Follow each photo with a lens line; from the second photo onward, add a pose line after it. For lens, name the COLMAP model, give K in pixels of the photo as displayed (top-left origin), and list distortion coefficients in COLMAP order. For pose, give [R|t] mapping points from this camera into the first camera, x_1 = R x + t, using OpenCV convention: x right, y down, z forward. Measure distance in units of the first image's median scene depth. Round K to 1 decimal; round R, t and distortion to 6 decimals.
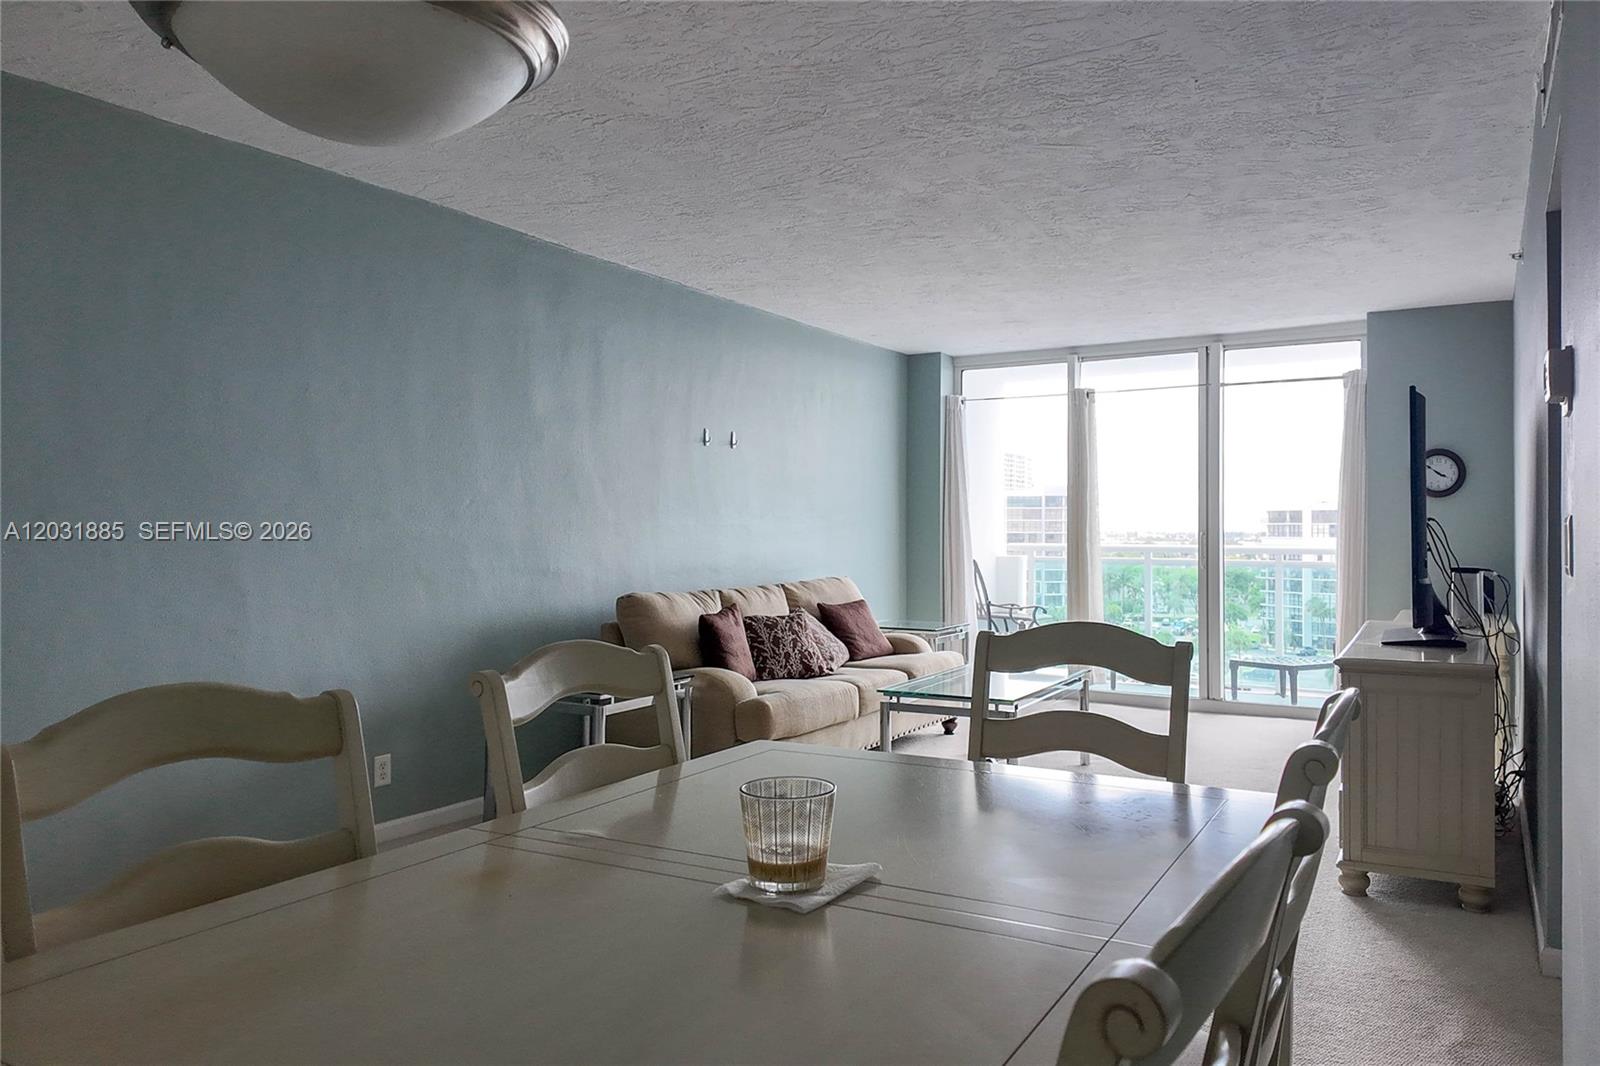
lens RADIAL K [[1134.0, 0, 835.3], [0, 1134.0, 524.9], [0, 0, 1]] dist [0.055328, -0.067263]
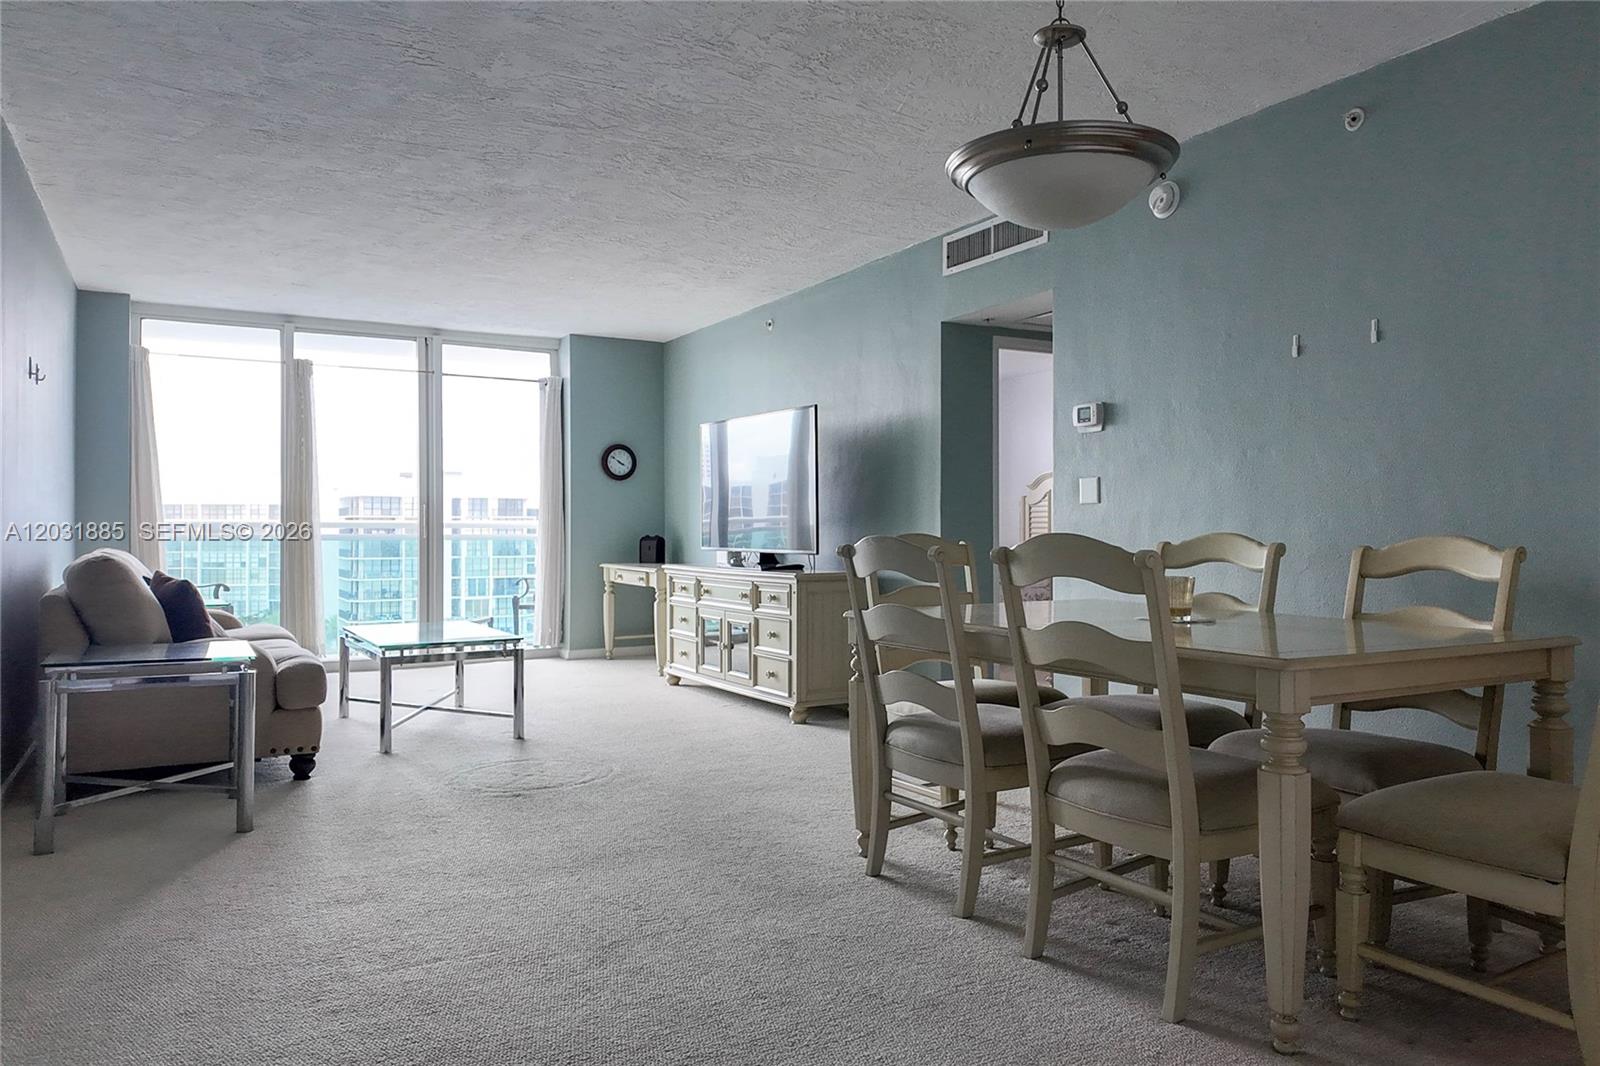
lens RADIAL K [[1134.0, 0, 872.4], [0, 1134.0, 521.7], [0, 0, 1]] dist [0.055328, -0.067263]
pose [[0.491612, 0.006800, 0.870788, -0.403854], [-0.005355, 0.999974, -0.004786, 0.023768], [-0.870798, -0.002310, 0.491636, 0.074946]]
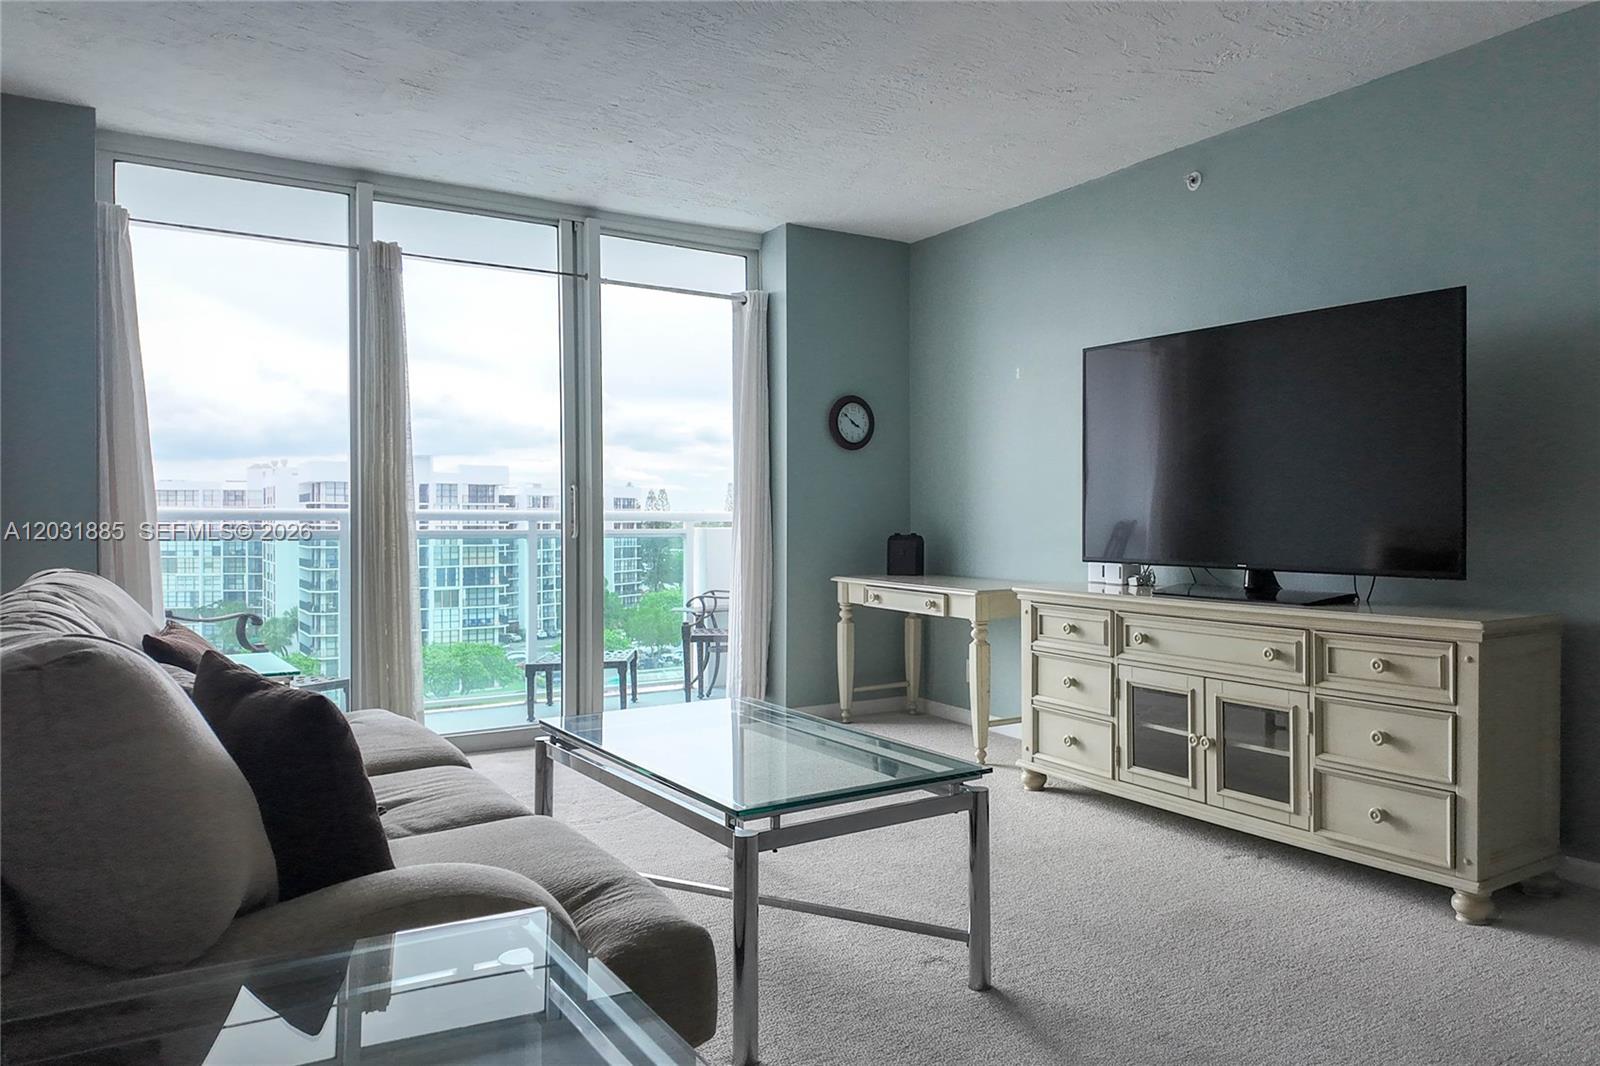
lens RADIAL K [[1134.0, 0, 892.7], [0, 1134.0, 520.0], [0, 0, 1]] dist [0.055328, -0.067263]
pose [[0.450488, 0.002372, 0.892779, -0.200954], [-0.010610, 0.999940, 0.002697, 0.022381], [-0.892719, -0.010687, 0.450486, 0.481936]]
